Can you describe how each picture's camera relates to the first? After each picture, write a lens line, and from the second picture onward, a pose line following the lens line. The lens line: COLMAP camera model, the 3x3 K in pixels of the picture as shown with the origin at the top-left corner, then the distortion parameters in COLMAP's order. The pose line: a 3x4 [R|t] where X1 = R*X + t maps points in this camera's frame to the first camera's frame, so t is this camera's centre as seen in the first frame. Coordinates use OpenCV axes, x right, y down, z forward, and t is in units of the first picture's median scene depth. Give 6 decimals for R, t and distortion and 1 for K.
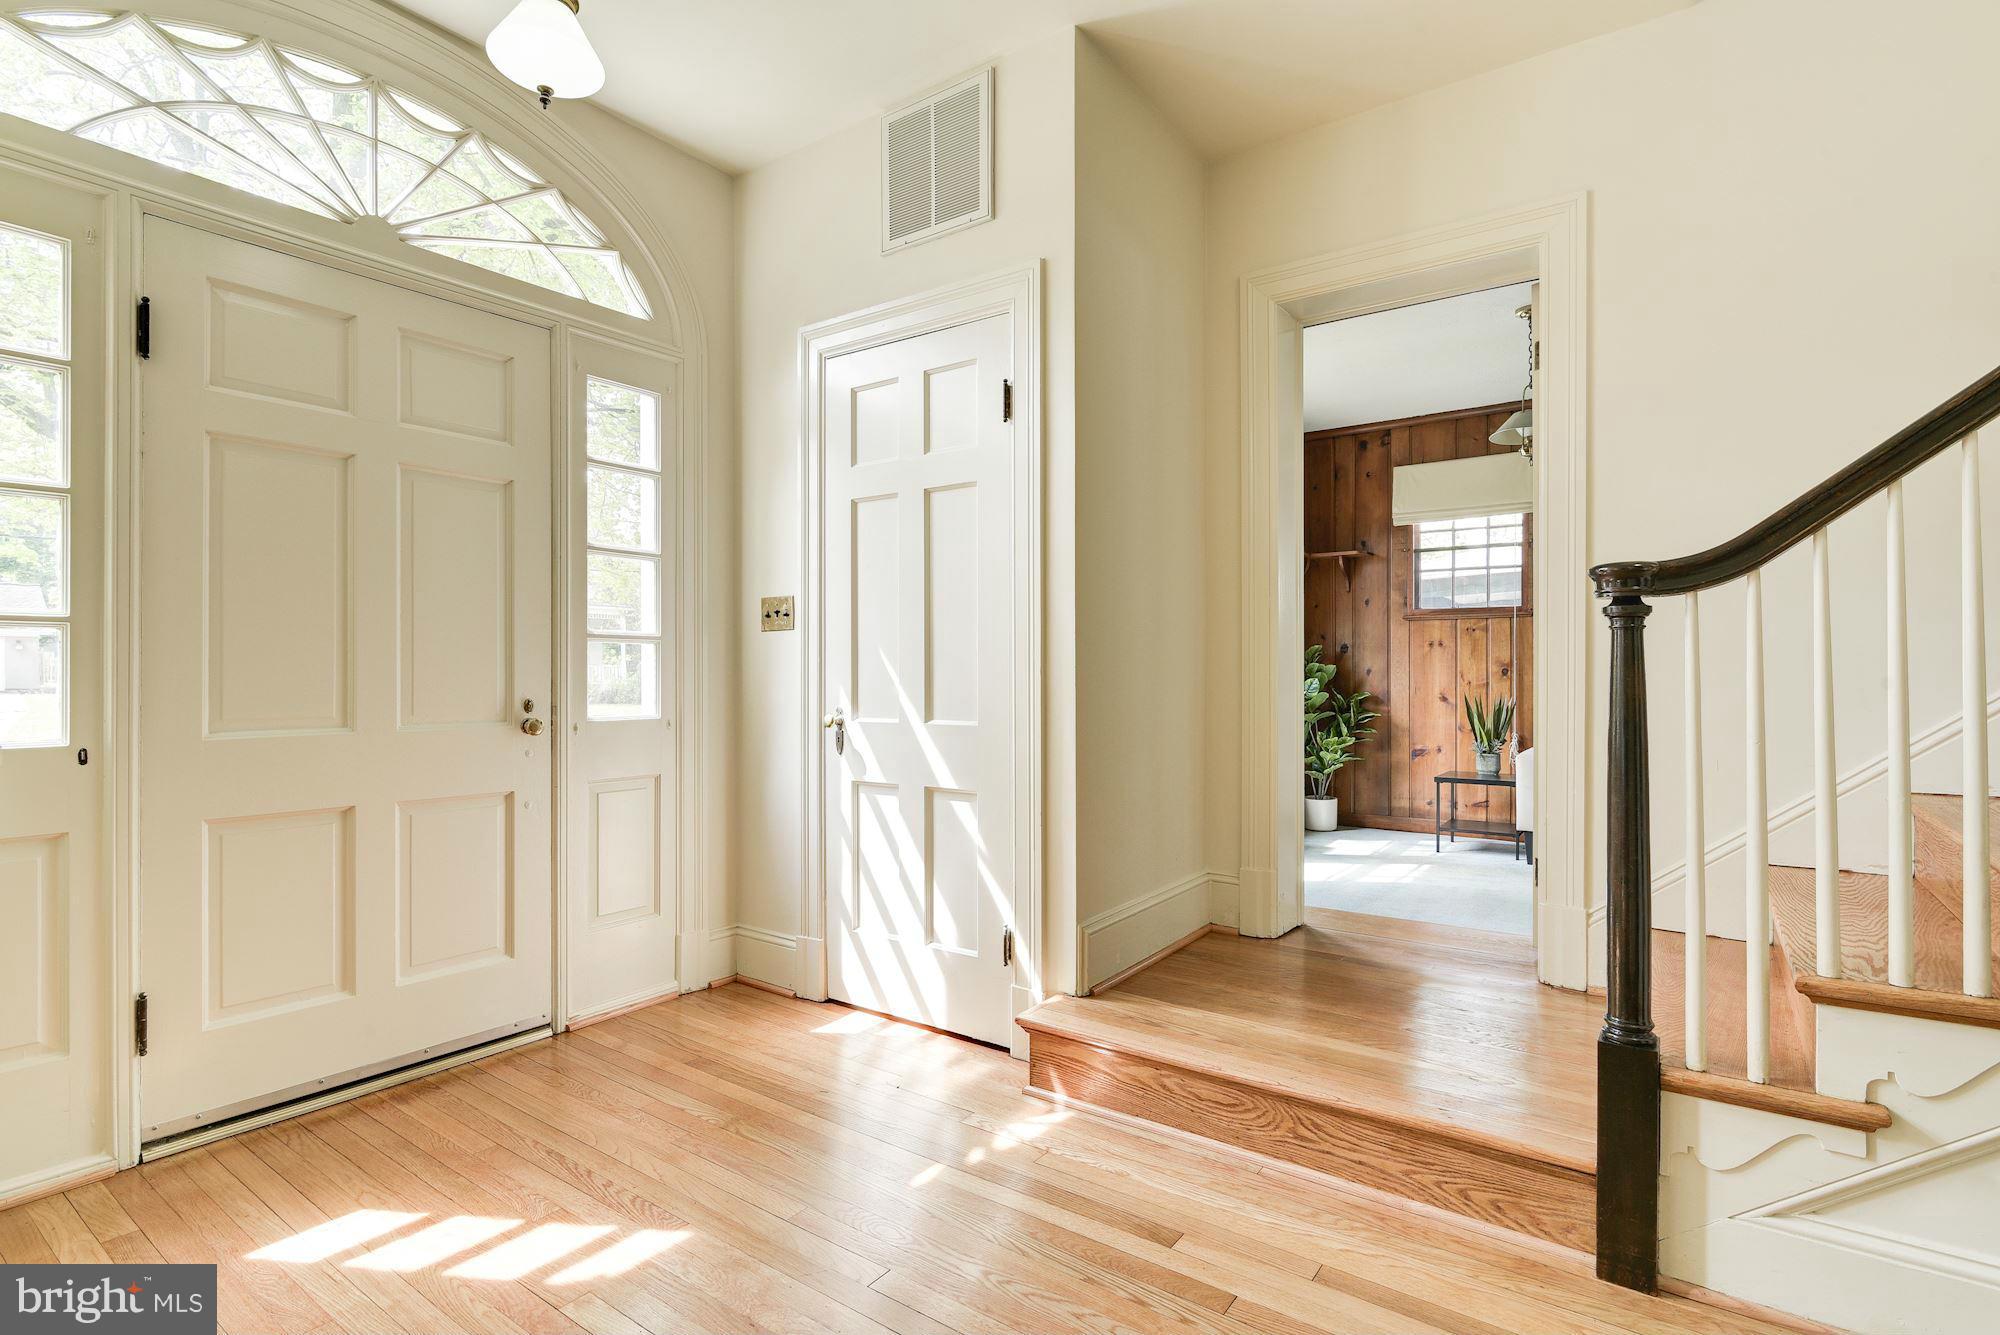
lens RADIAL K [[965.5, 0, 1000.0], [0, 965.5, 667.5], [0, 0, 1]] dist [0.000315, -0.000279]
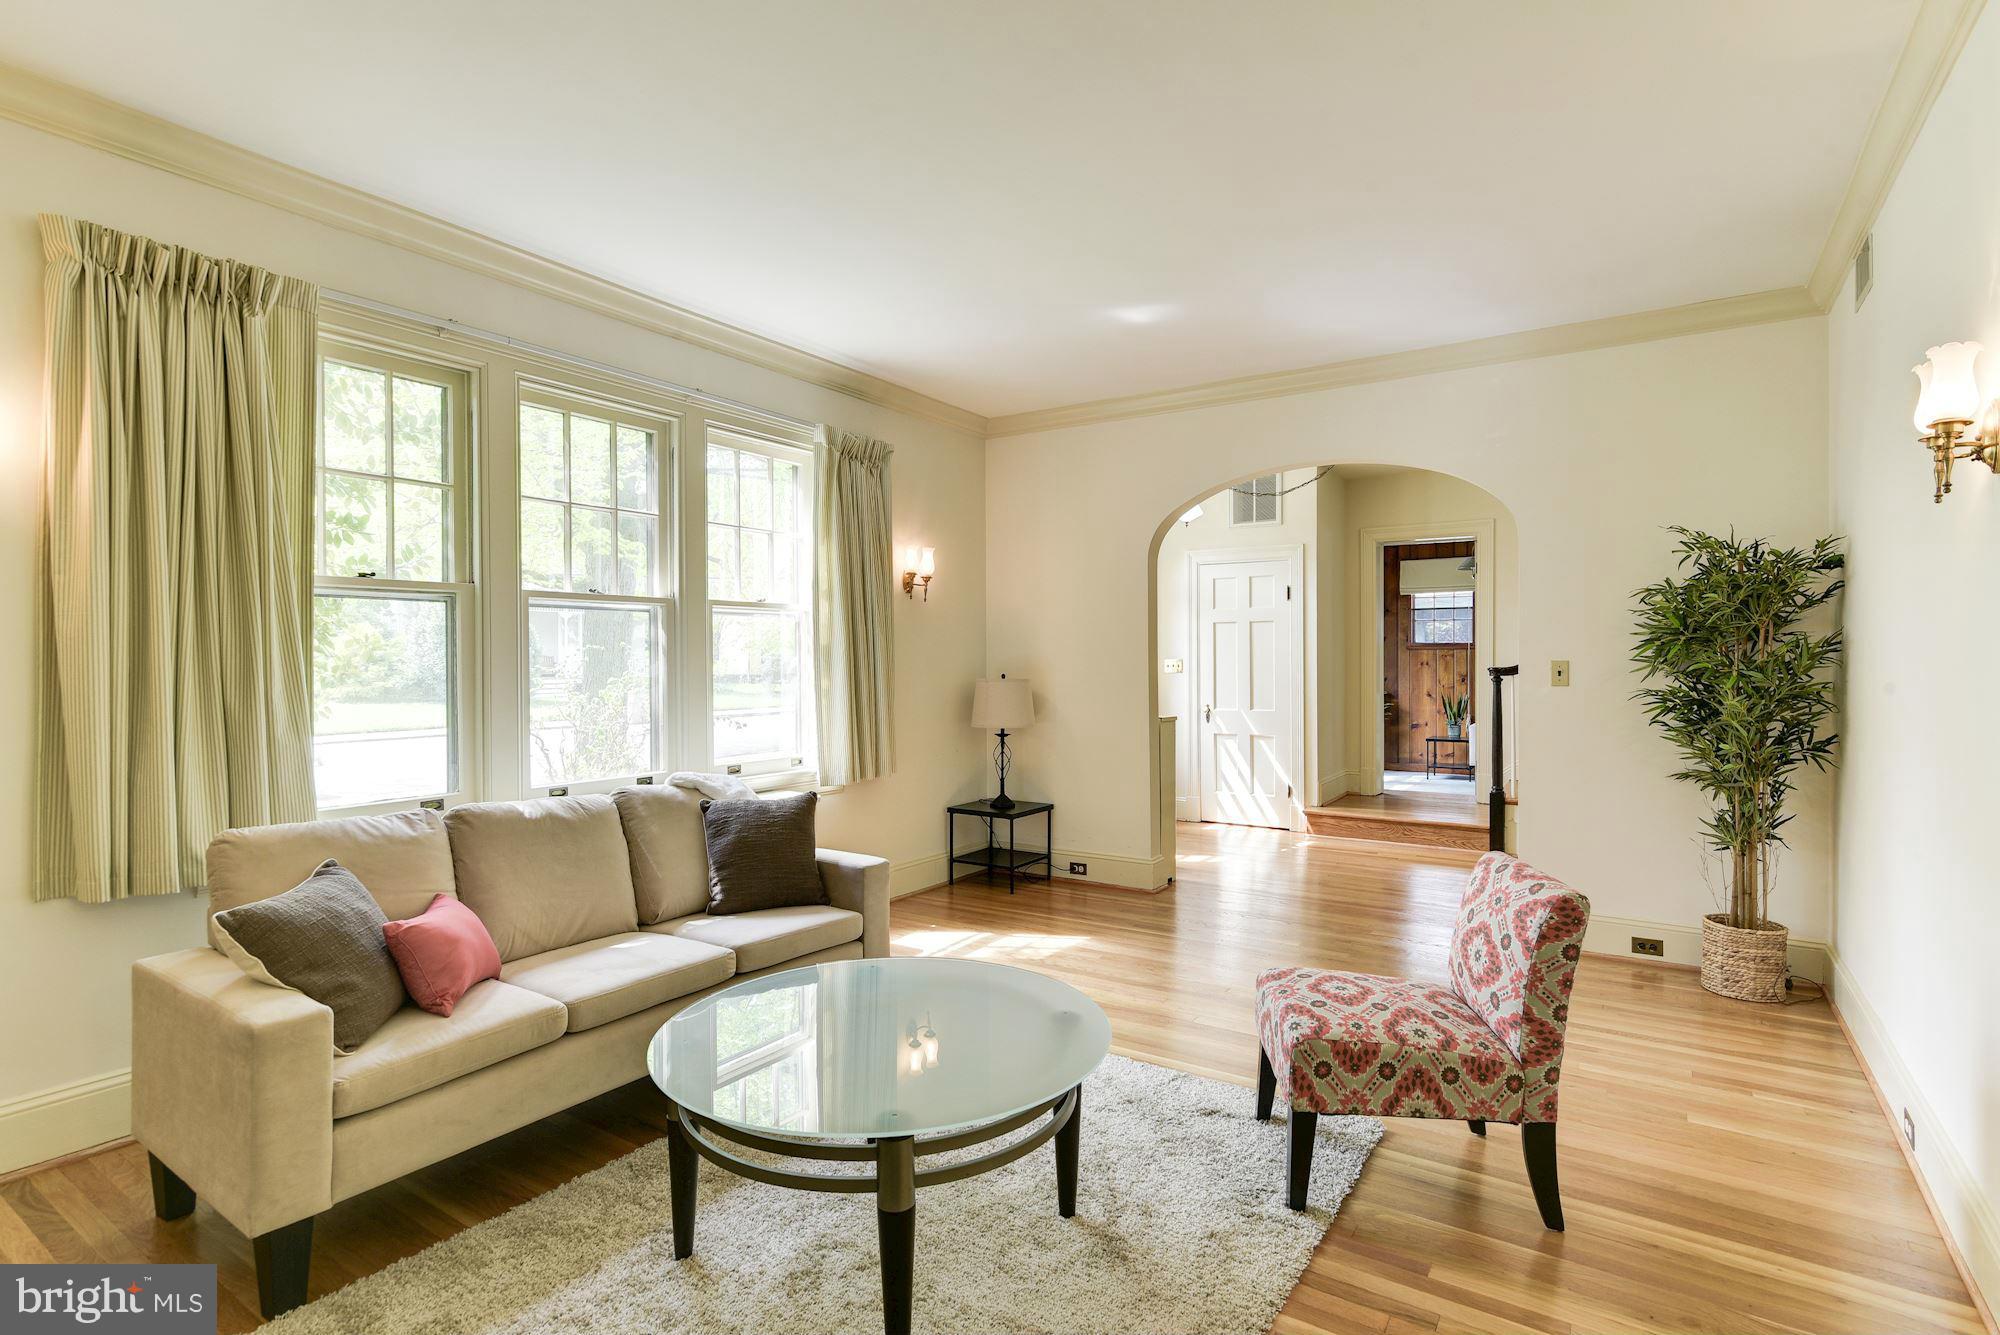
lens RADIAL K [[978.4, 0, 992.5], [0, 978.4, 670.8], [0, 0, 1]] dist [-0.022521, -0.000157]
pose [[0.999370, -0.005742, 0.035035, -0.539459], [0.005230, 0.999878, 0.014691, -0.057757], [-0.035115, -0.014498, 0.999278, -1.009471]]
